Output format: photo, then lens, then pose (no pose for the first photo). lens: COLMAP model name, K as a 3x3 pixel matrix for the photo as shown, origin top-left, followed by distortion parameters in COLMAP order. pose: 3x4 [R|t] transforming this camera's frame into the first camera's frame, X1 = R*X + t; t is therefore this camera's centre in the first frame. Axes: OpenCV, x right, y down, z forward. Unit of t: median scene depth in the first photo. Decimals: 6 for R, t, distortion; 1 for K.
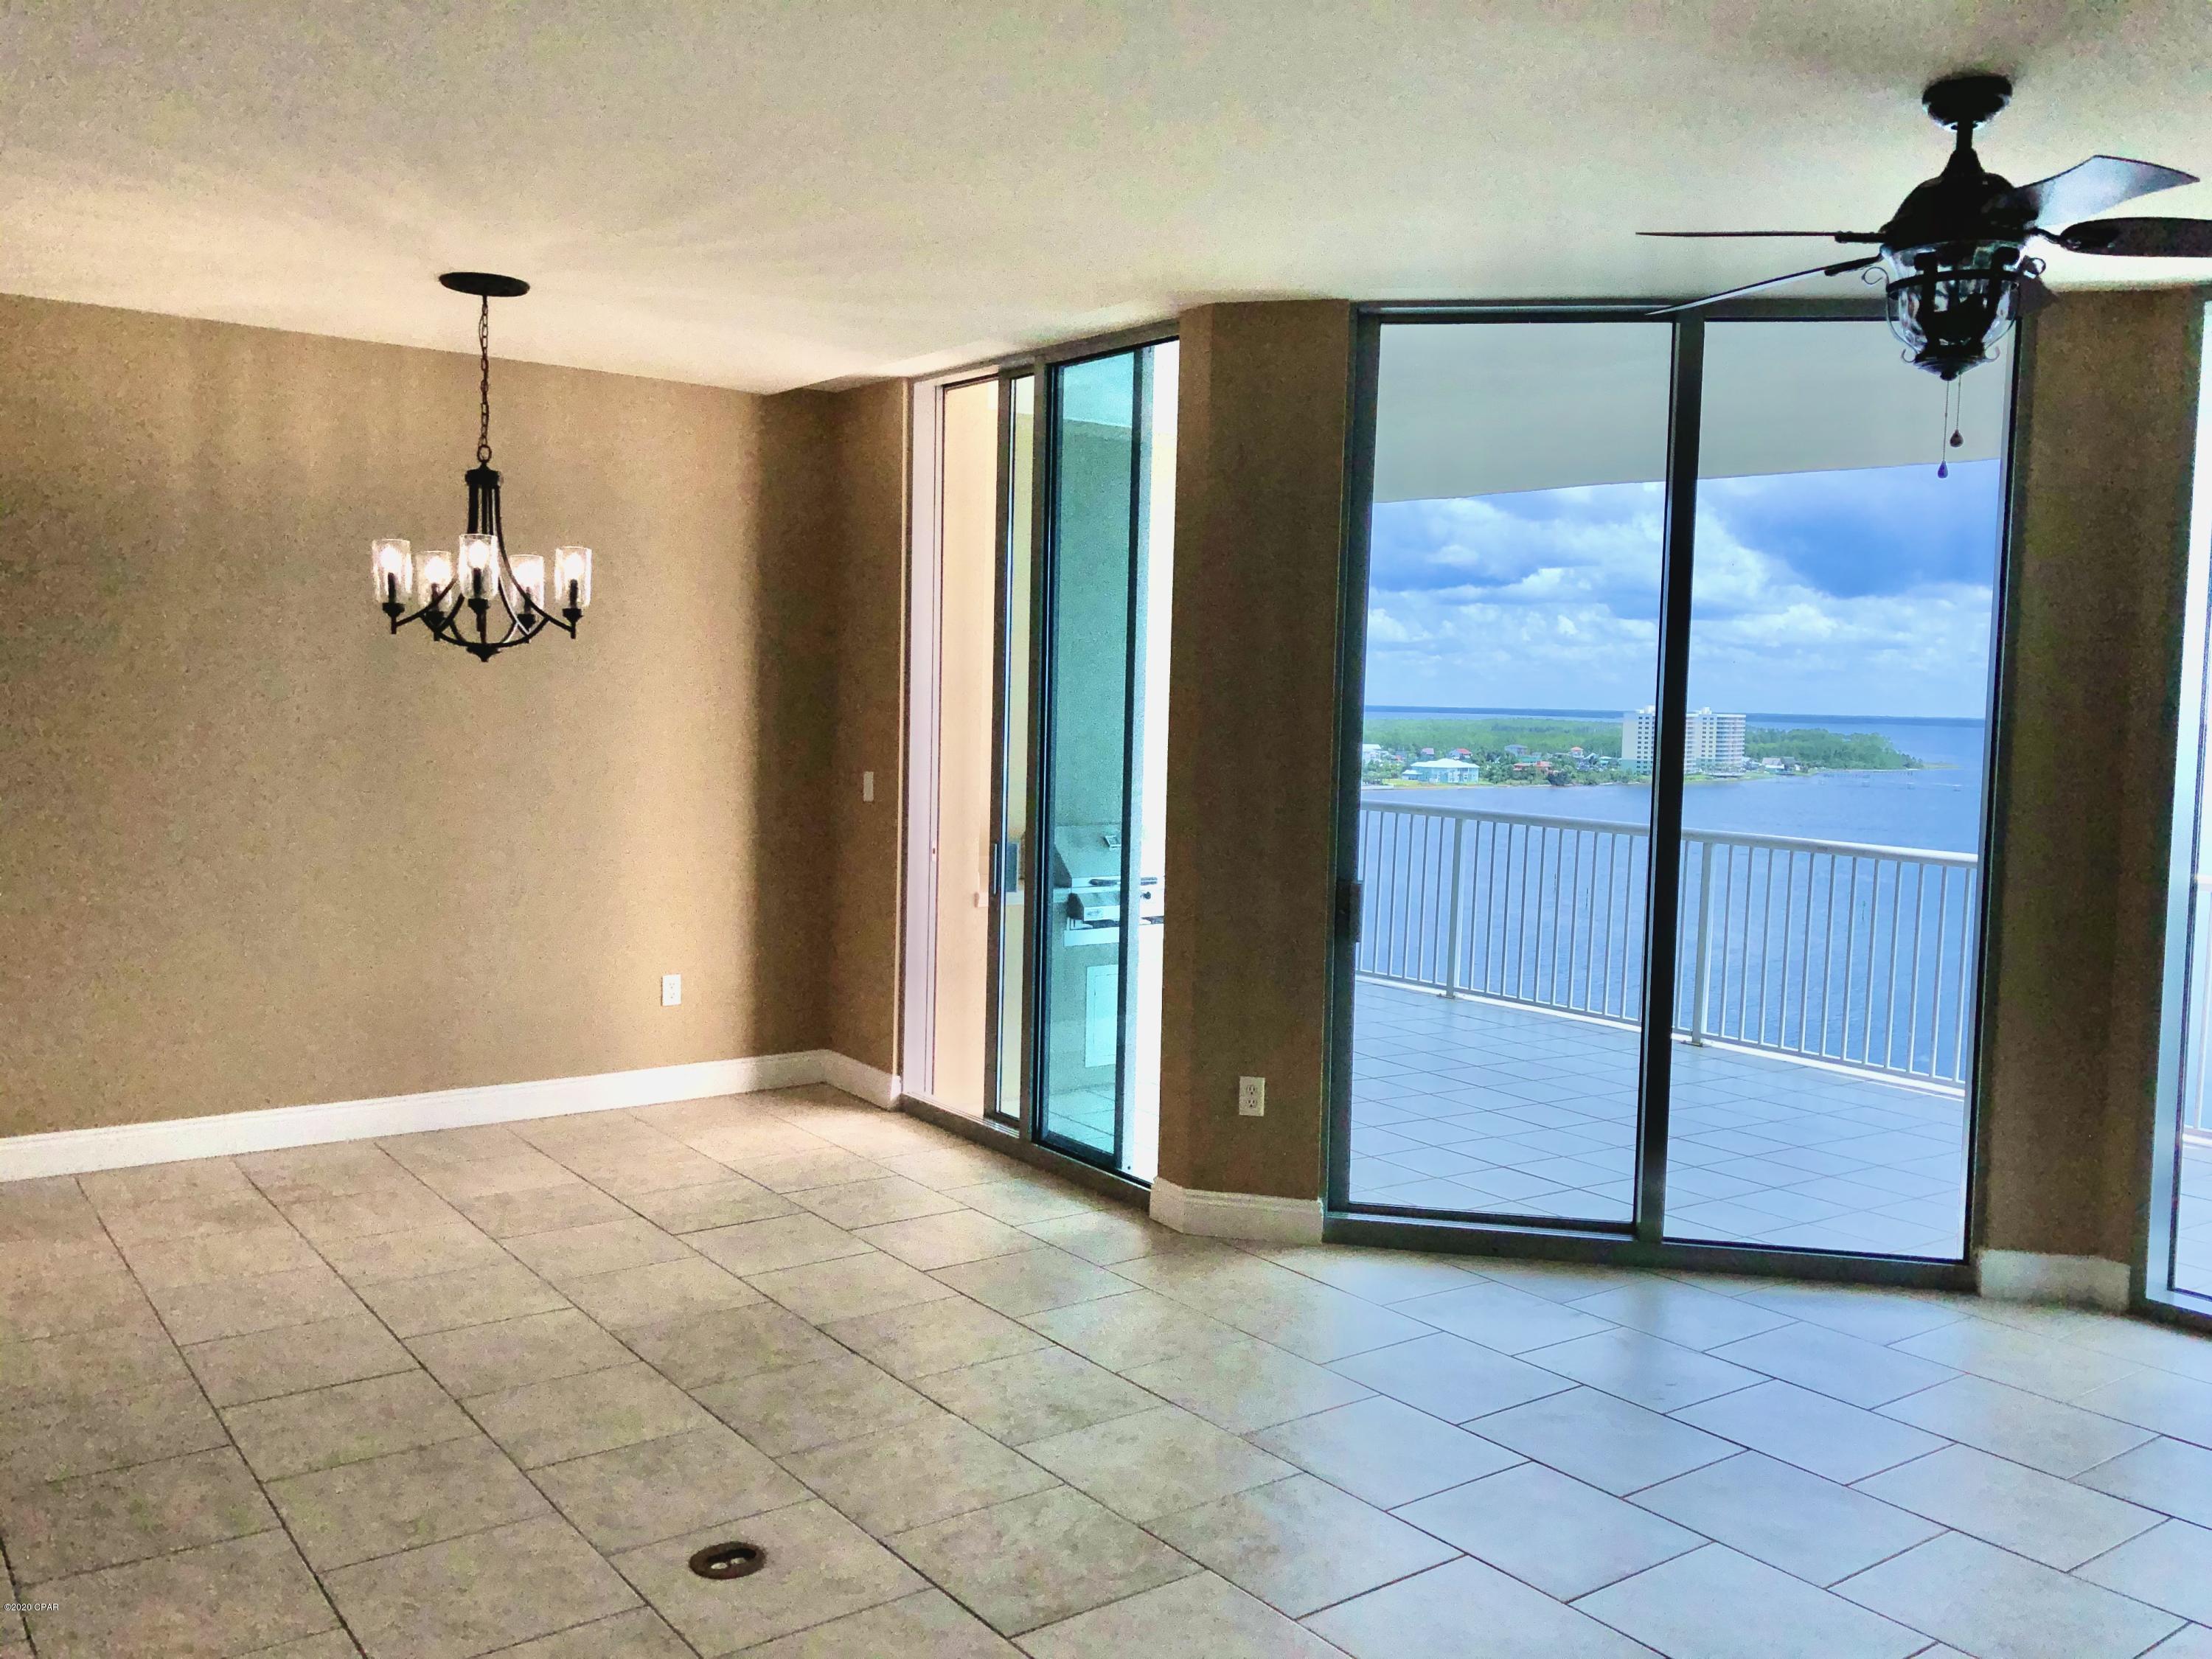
lens RADIAL K [[1832.3, 0, 1094.2], [0, 1832.3, 819.7], [0, 0, 1]] dist [0.013523, -0.001675]
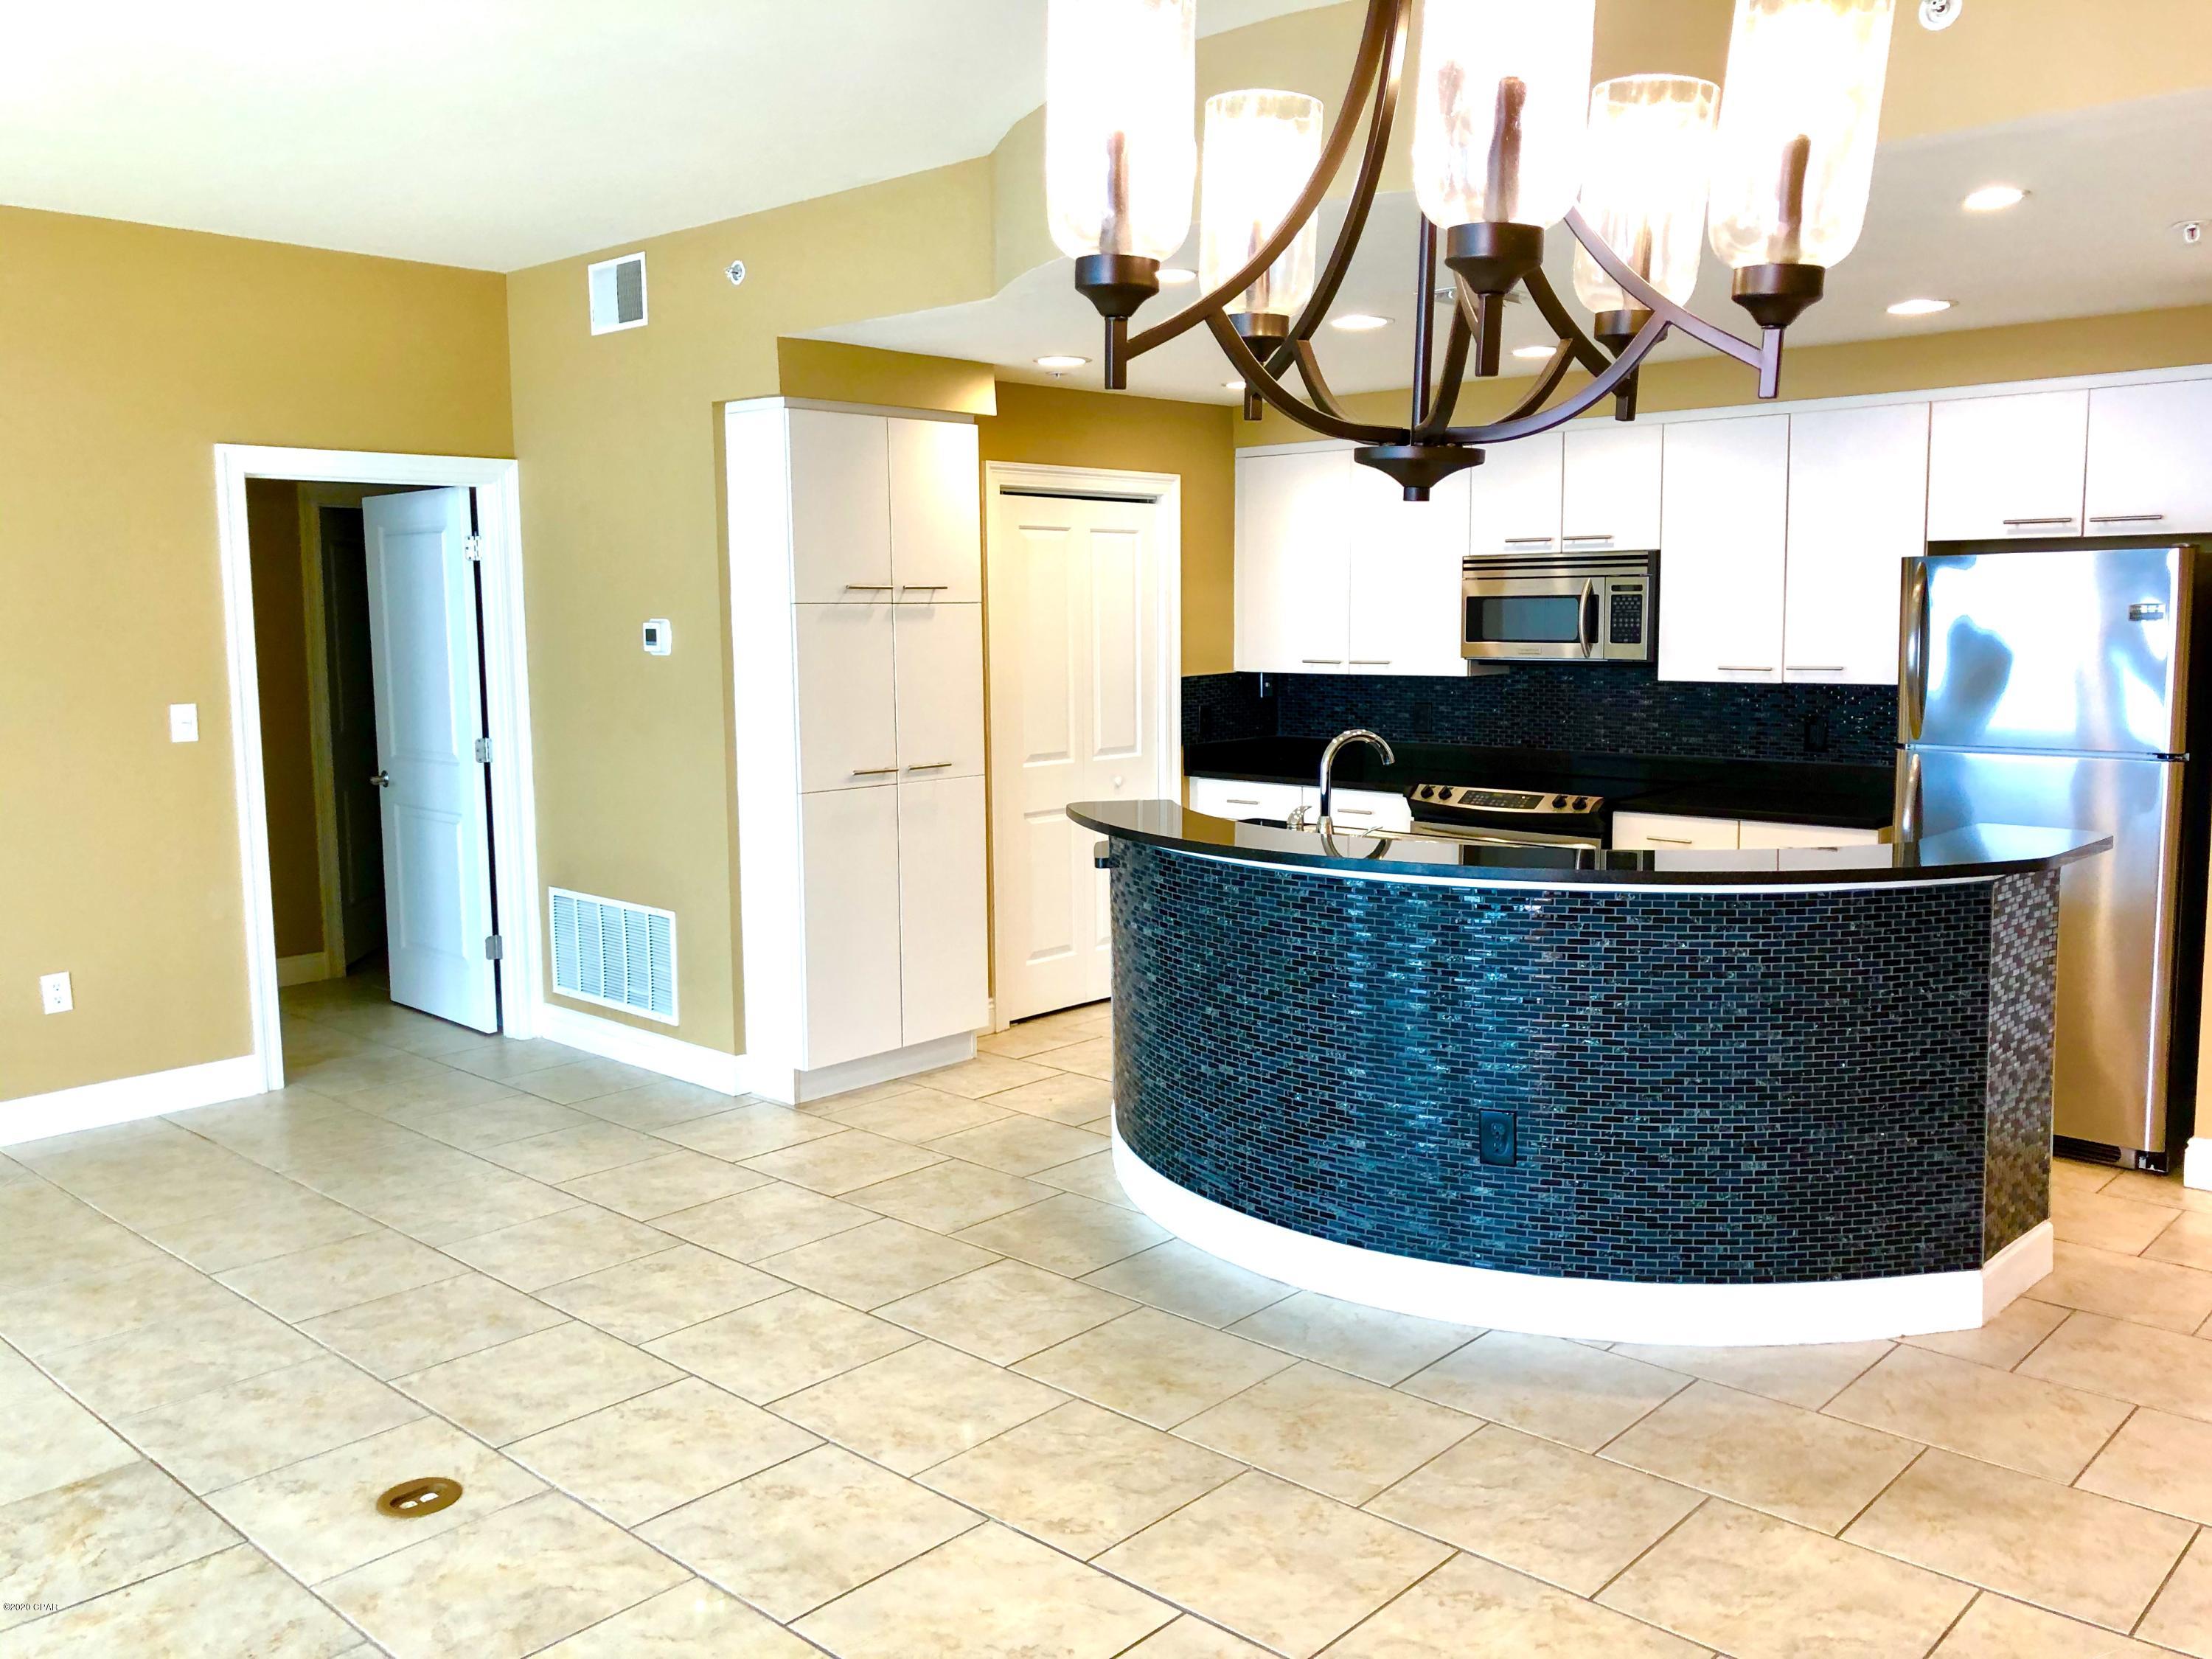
lens RADIAL K [[1822.5, 0, 1097.5], [0, 1822.5, 800.1], [0, 0, 1]] dist [0.007920, -0.001325]
pose [[-0.982149, -0.000413, -0.188104, -0.310717], [-0.032821, 0.985034, 0.169207, -0.113297], [0.185219, 0.172360, -0.967464, 1.631384]]
